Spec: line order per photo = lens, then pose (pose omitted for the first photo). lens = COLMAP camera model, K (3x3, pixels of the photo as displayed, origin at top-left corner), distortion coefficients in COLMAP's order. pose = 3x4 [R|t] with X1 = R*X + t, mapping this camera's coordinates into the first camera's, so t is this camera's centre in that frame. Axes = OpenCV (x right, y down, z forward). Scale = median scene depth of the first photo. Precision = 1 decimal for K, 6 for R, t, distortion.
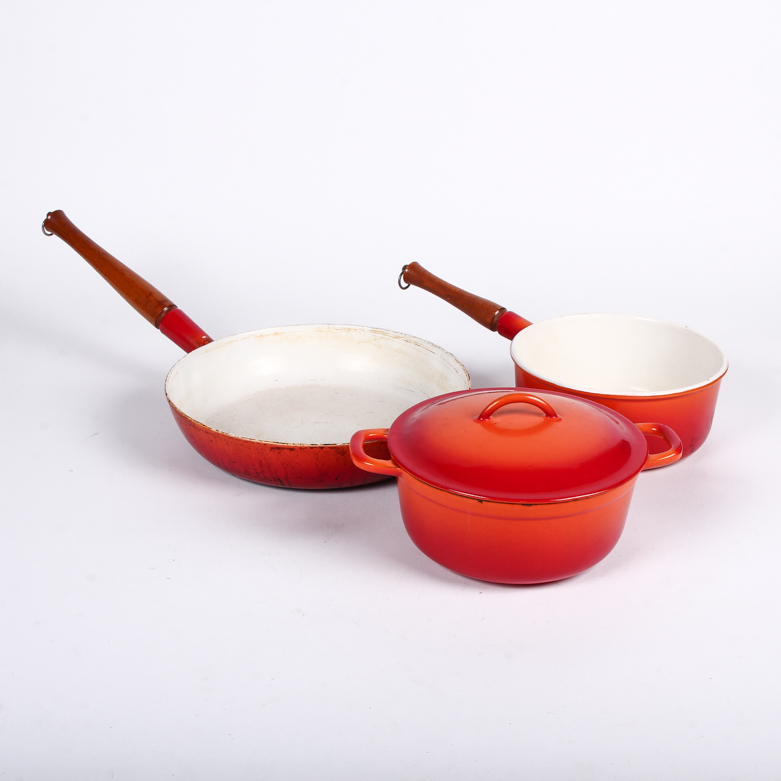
lens RADIAL K [[1332.2, 0, 391.2], [0, 1332.2, 390.4], [0, 0, 1]] dist [-0.082688, 0.000000]
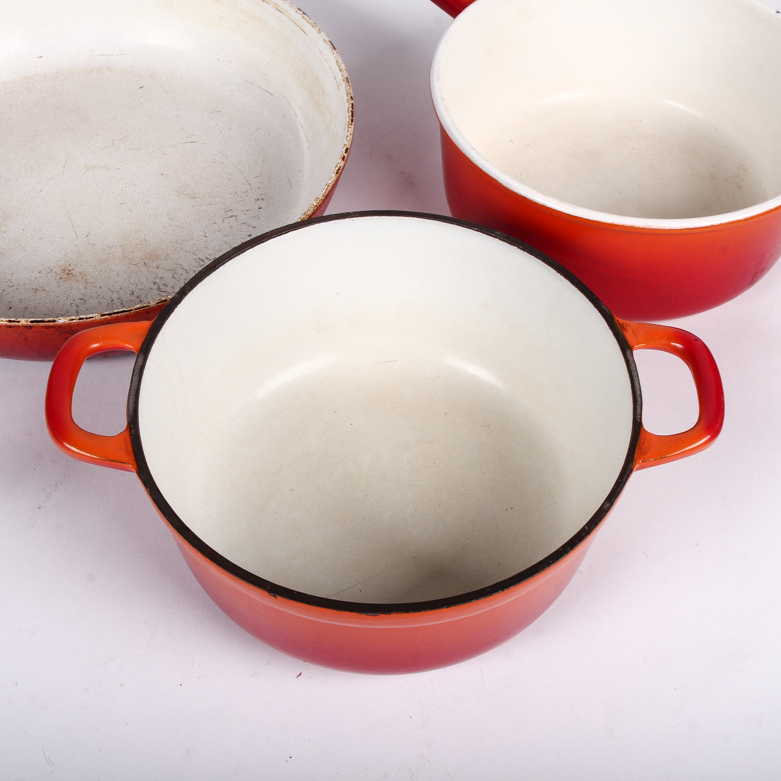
lens RADIAL K [[1332.2, 0, 389.9], [0, 1332.2, 391.1], [0, 0, 1]] dist [-0.082688, 0.000000]
pose [[0.998892, 0.041025, -0.023075, 0.083164], [-0.025894, 0.888346, 0.458445, -0.143895], [0.039306, -0.457339, 0.888423, 0.440959]]
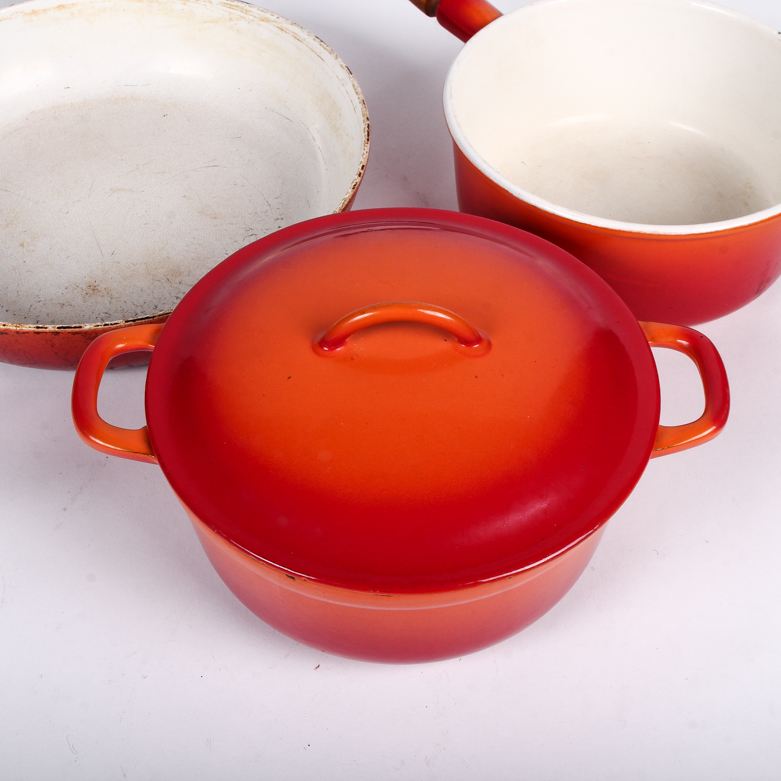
lens RADIAL K [[1332.2, 0, 389.8], [0, 1332.2, 390.3], [0, 0, 1]] dist [-0.082688, 0.000000]
pose [[0.998550, 0.033830, -0.041882, 0.086581], [-0.013402, 0.909620, 0.415225, -0.131335], [0.052143, -0.414061, 0.908754, 0.421257]]
